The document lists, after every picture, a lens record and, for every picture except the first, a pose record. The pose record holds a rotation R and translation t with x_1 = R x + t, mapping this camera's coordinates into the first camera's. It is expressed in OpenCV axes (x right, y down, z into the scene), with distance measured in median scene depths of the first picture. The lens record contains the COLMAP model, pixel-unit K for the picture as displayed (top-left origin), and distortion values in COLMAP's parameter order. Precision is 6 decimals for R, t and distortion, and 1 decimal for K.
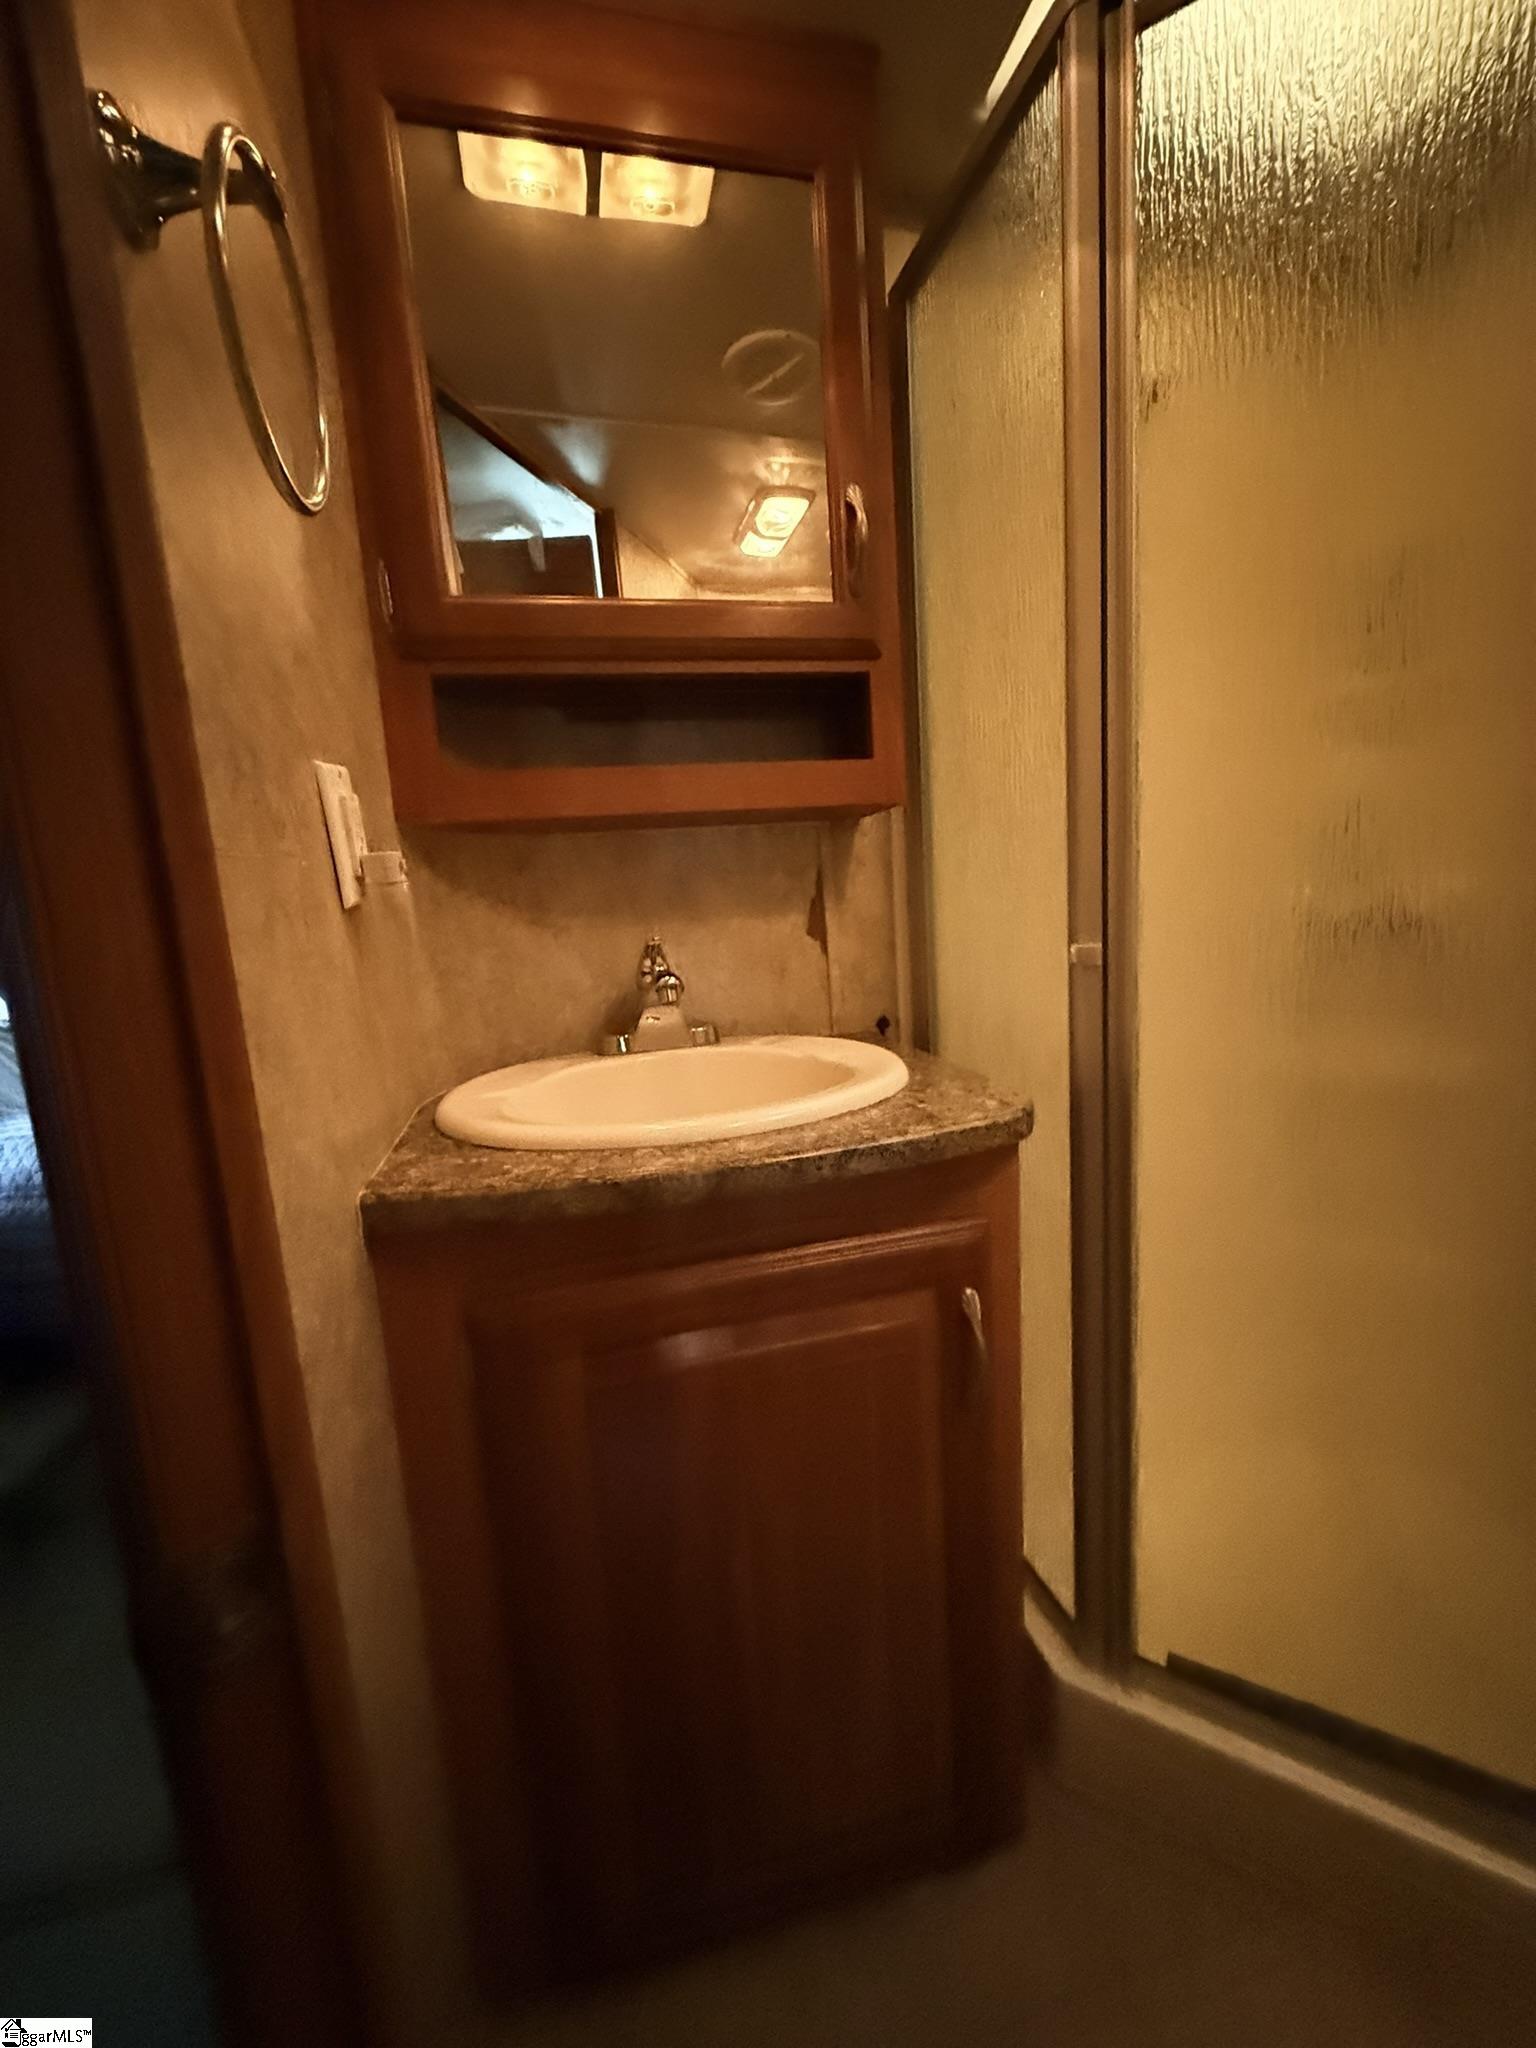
lens RADIAL K [[819.6, 0, 769.2], [0, 819.6, 1027.3], [0, 0, 1]] dist [-0.001132, 0.000941]
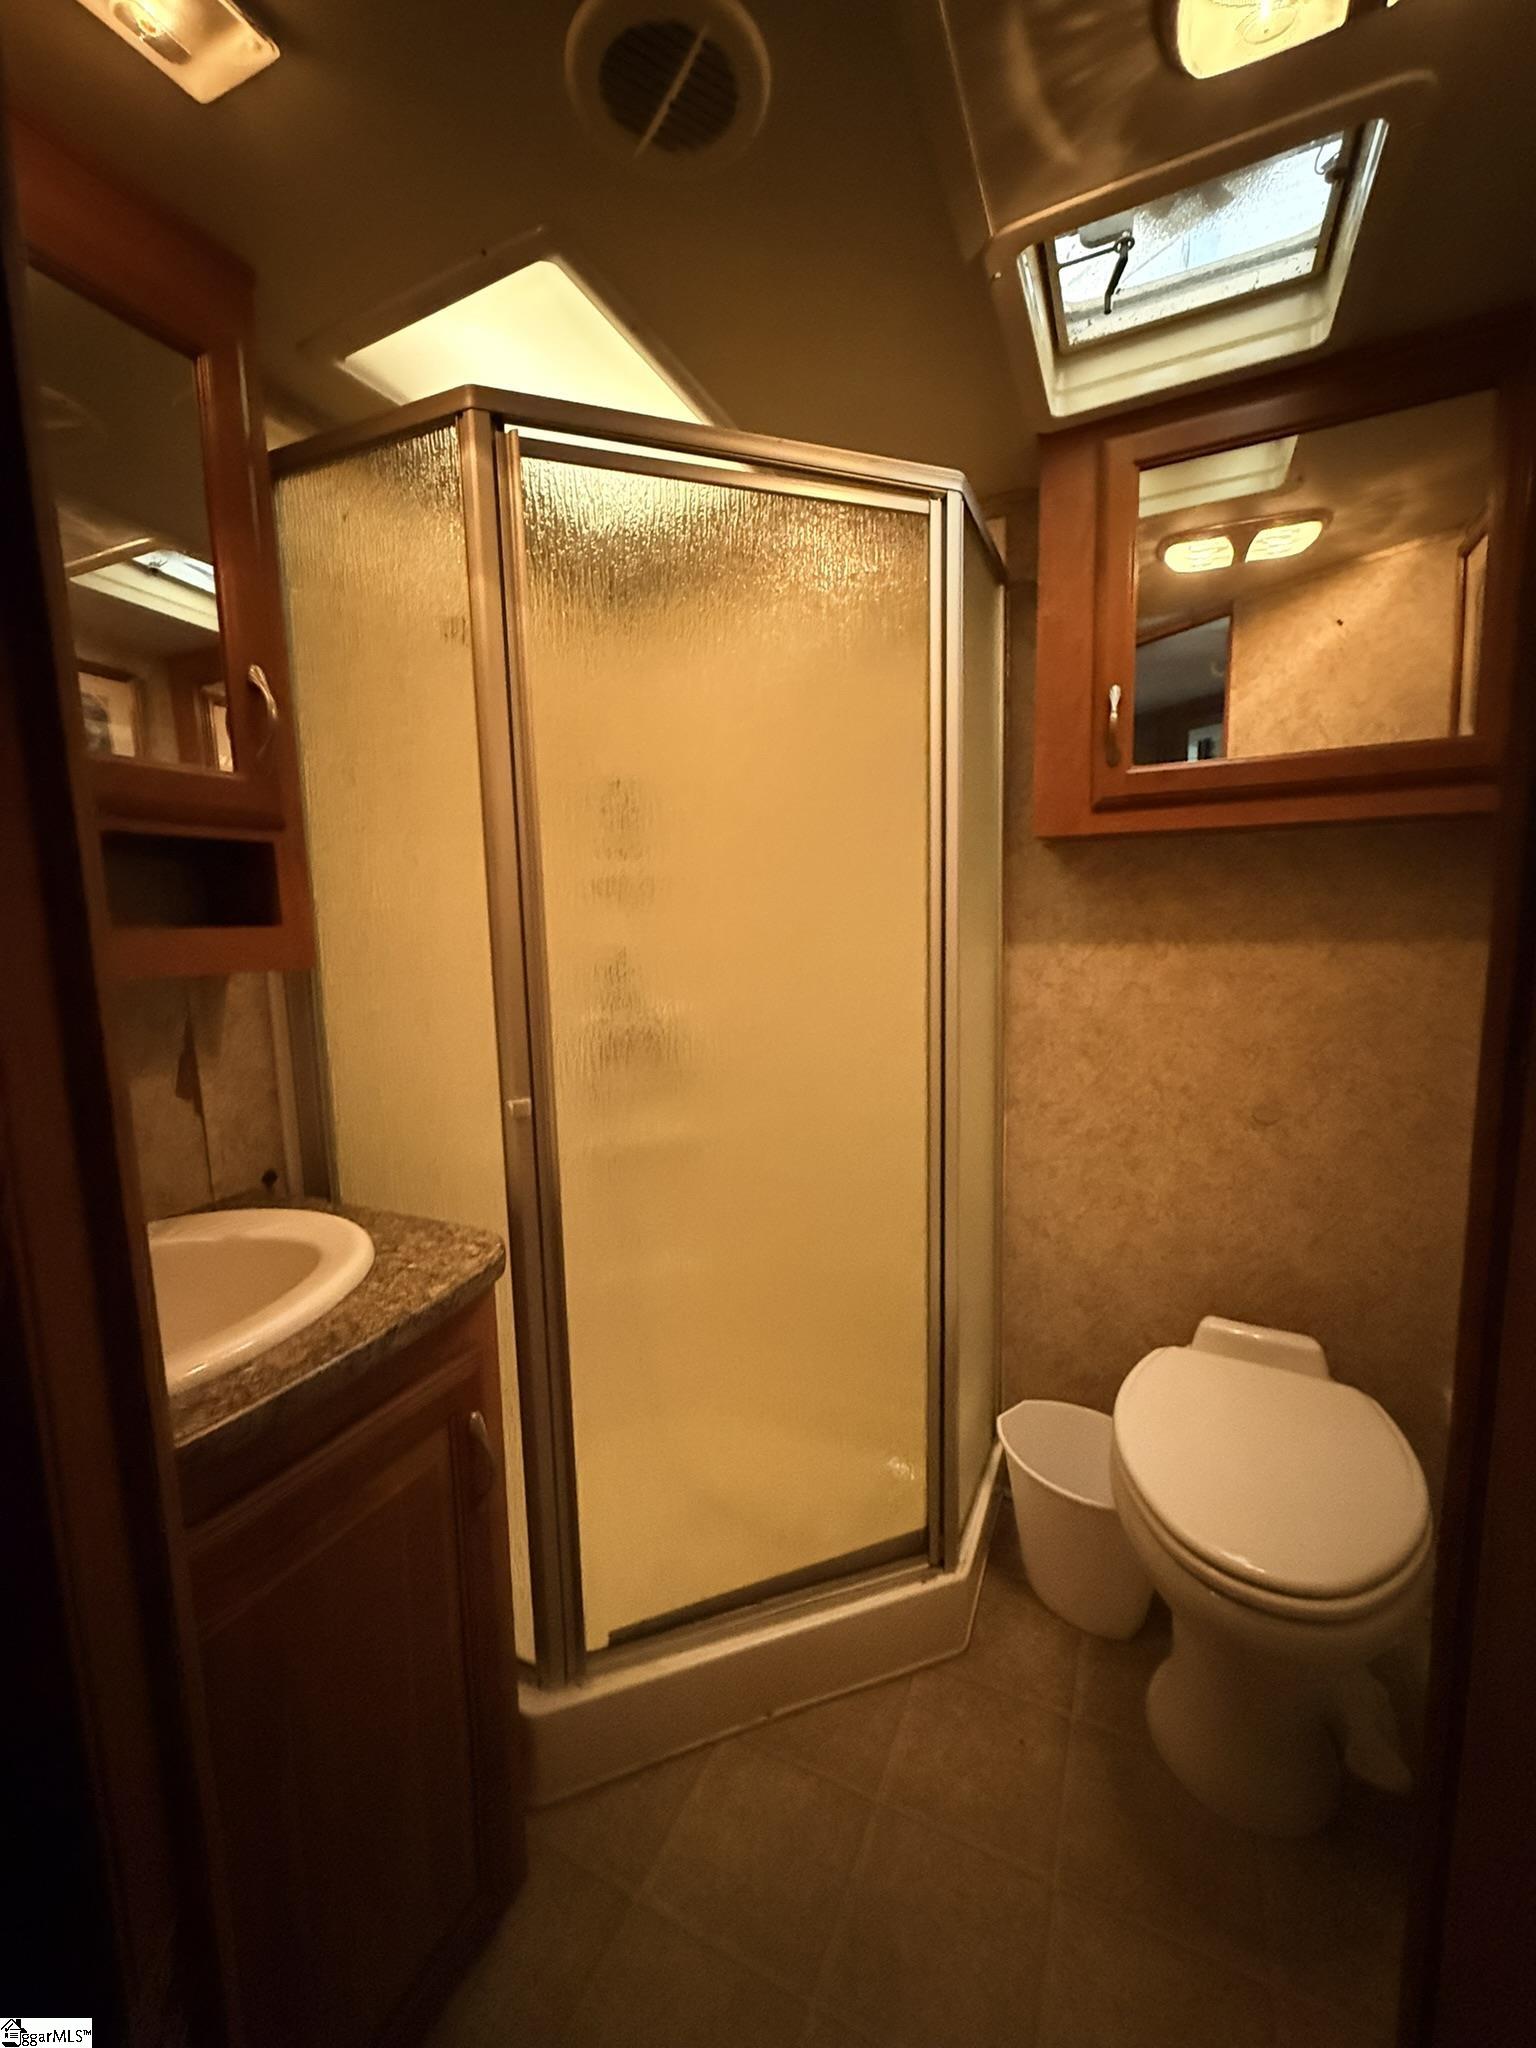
lens RADIAL K [[819.6, 0, 761.5], [0, 819.6, 1025.4], [0, 0, 1]] dist [-0.001132, 0.000941]
pose [[0.613779, -0.045328, 0.788176, -0.336097], [0.100300, 0.994738, -0.020900, -0.137587], [-0.783081, 0.091882, 0.615095, -0.069065]]
